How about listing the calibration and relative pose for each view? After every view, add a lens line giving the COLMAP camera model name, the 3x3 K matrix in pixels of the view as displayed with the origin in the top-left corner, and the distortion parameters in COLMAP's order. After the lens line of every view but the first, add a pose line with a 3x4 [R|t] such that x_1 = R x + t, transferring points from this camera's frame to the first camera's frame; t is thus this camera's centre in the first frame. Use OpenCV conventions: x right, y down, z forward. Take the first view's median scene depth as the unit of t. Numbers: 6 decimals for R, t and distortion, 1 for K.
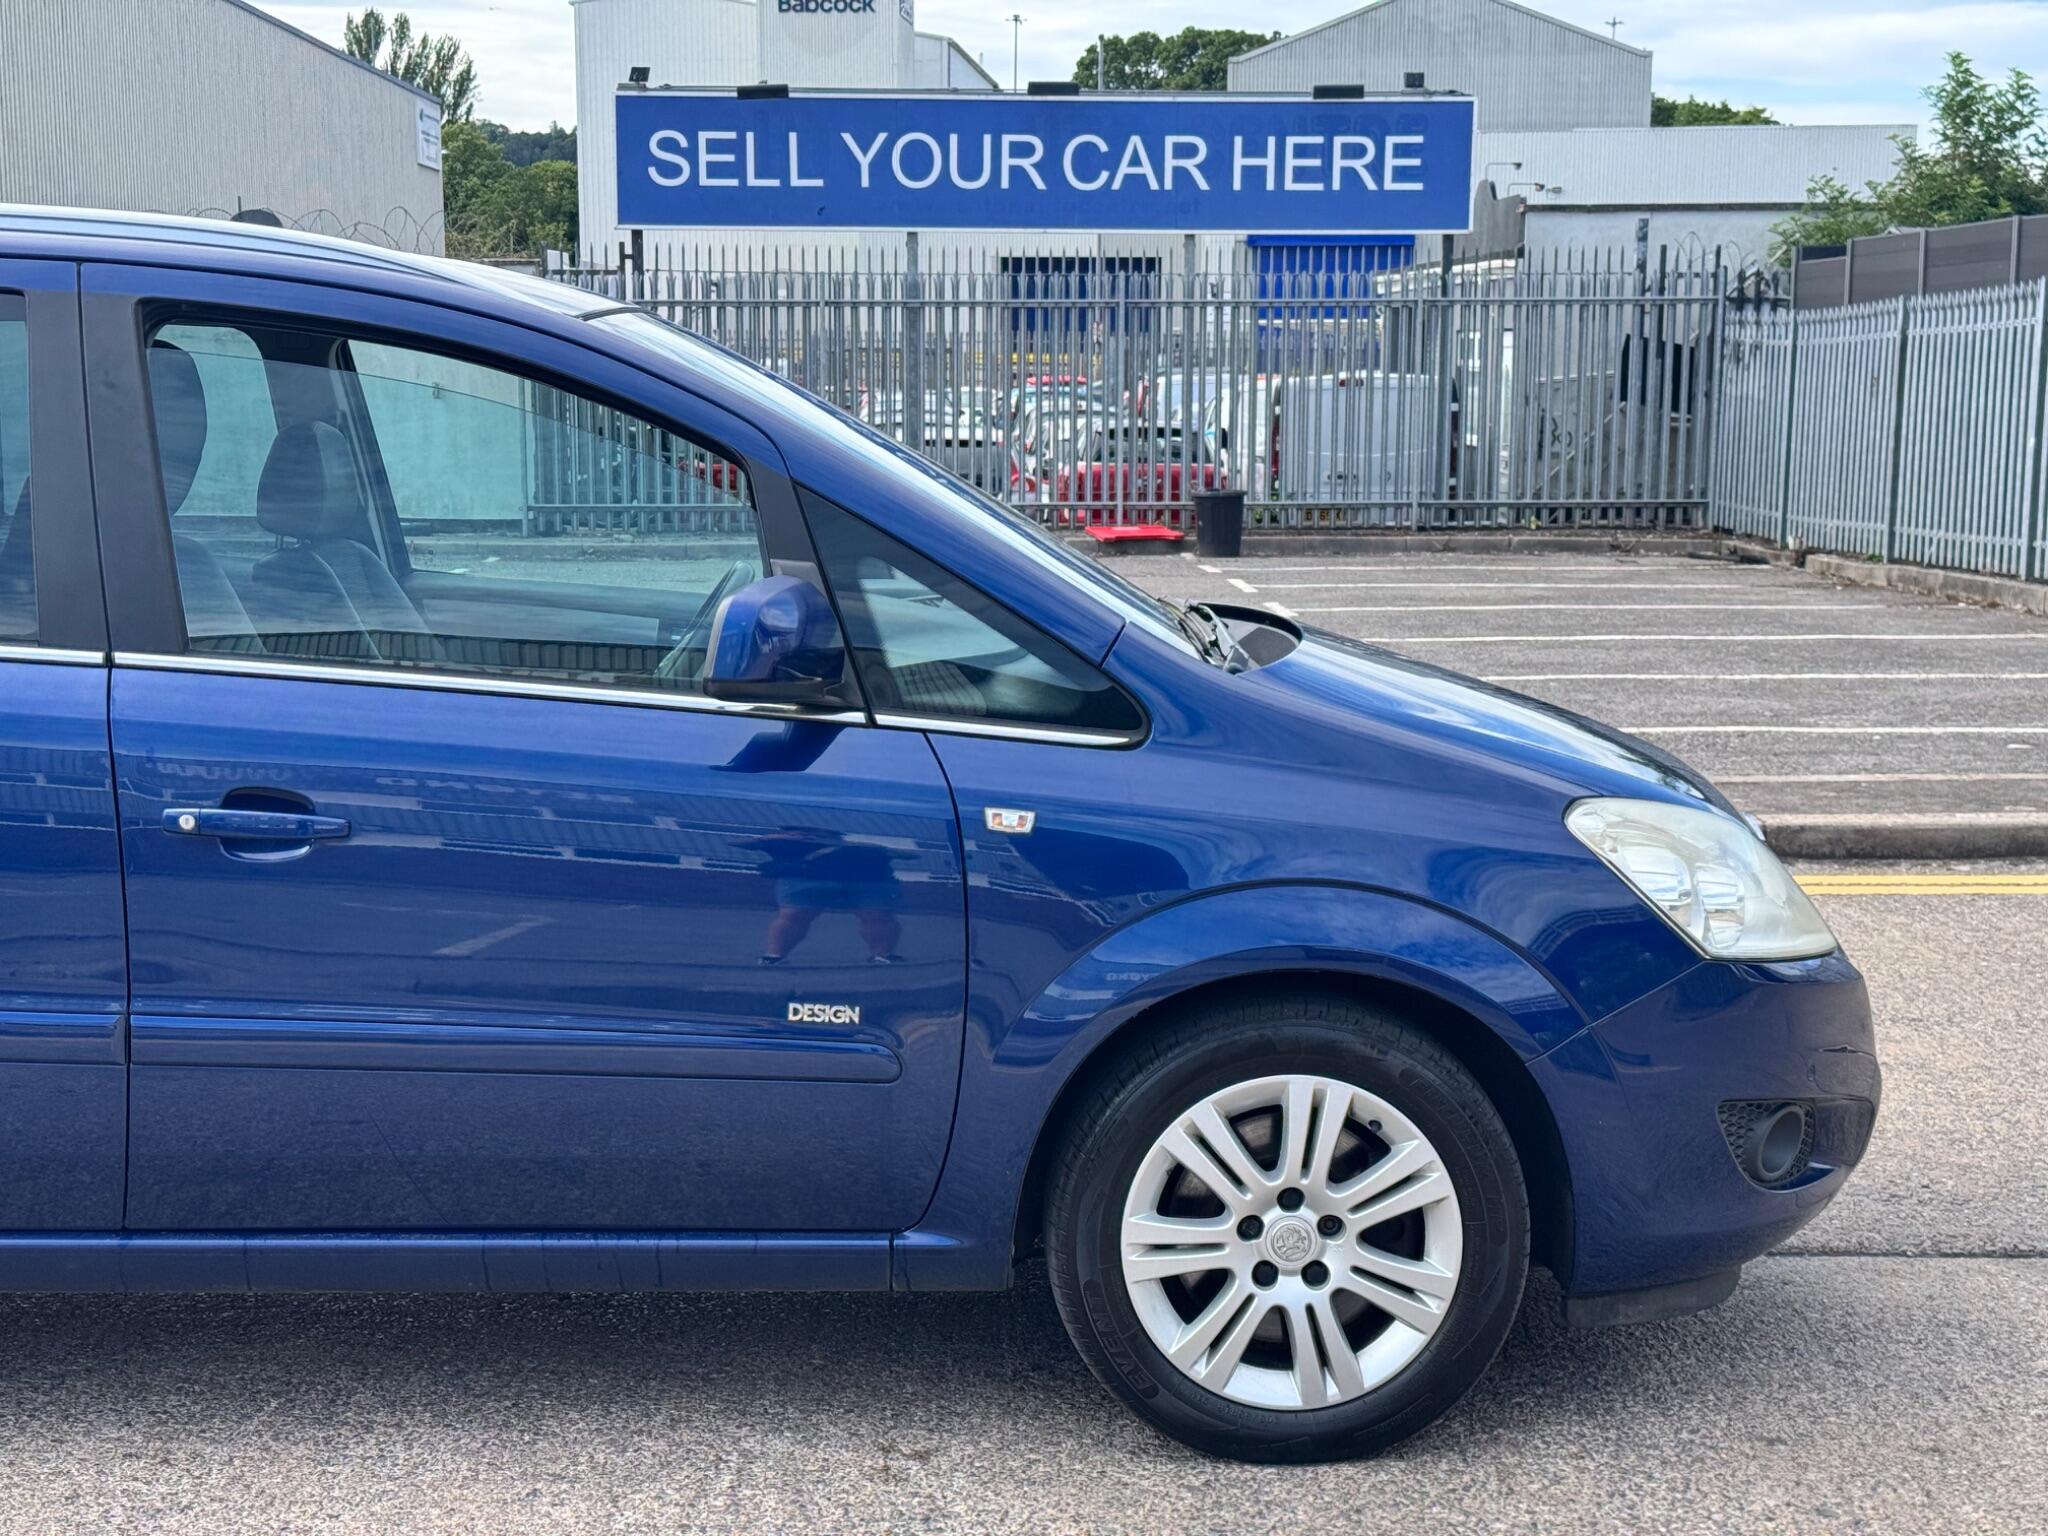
lens RADIAL K [[2825.6, 0, 1027.8], [0, 2825.6, 757.0], [0, 0, 1]] dist [0.126277, 0.000000]
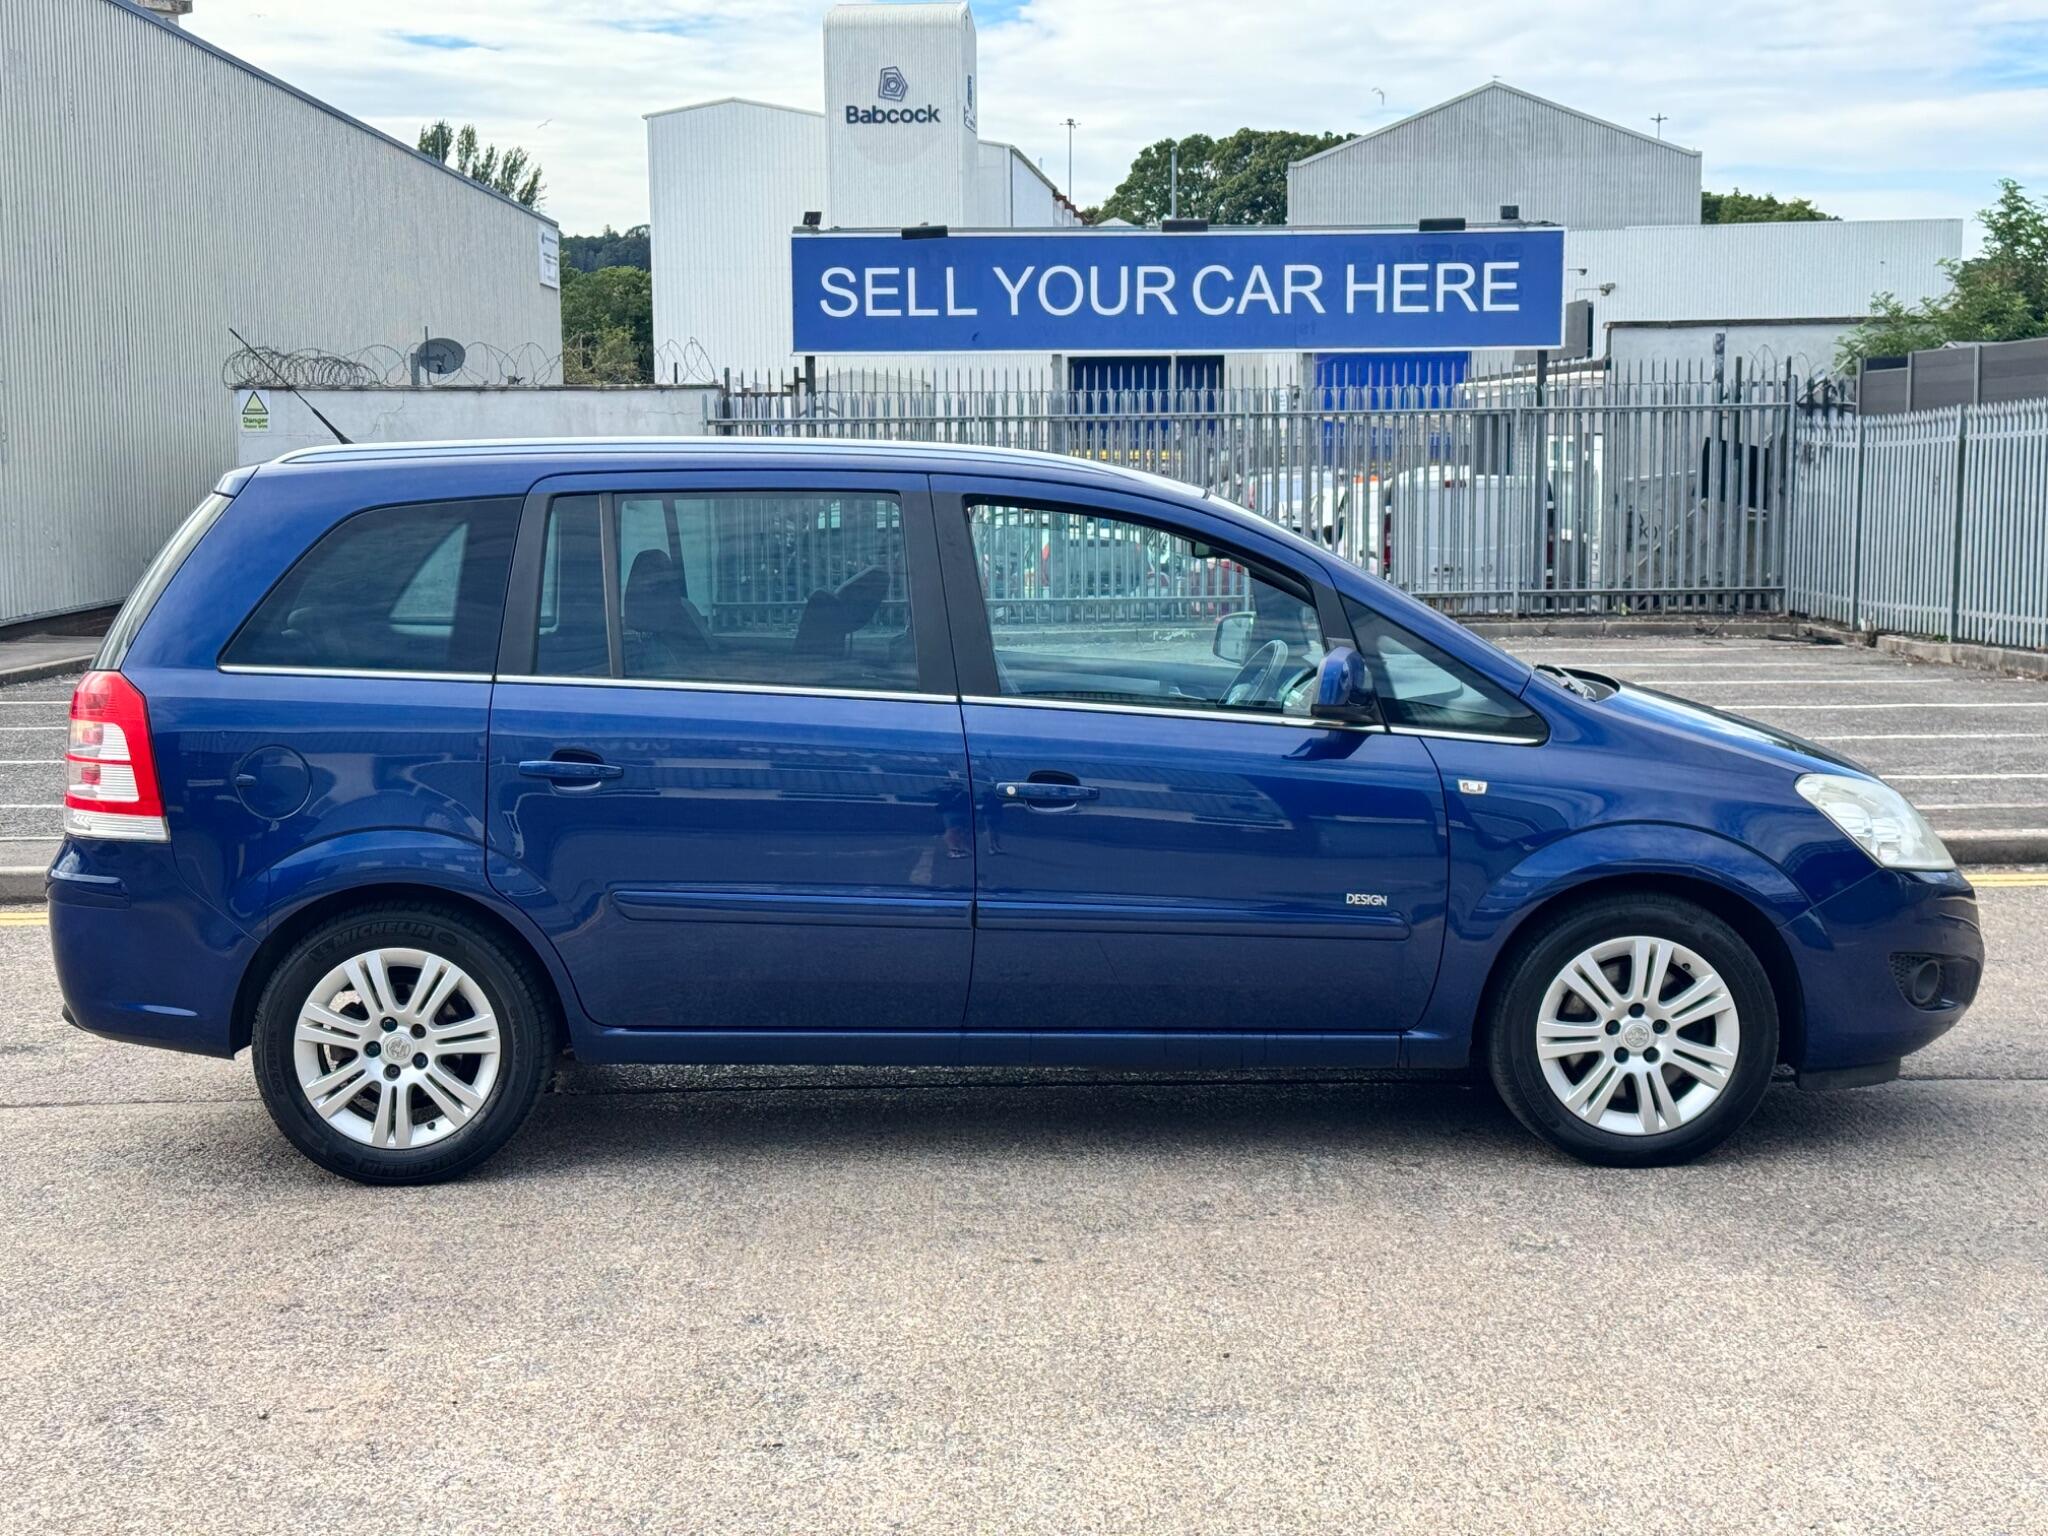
lens RADIAL K [[2825.6, 0, 1035.6], [0, 2825.6, 765.4], [0, 0, 1]] dist [0.126277, 0.000000]
pose [[0.999842, -0.010055, -0.014688, -0.035046], [0.009620, 0.999522, -0.029392, 0.008146], [0.014977, 0.029246, 0.999460, -0.103644]]
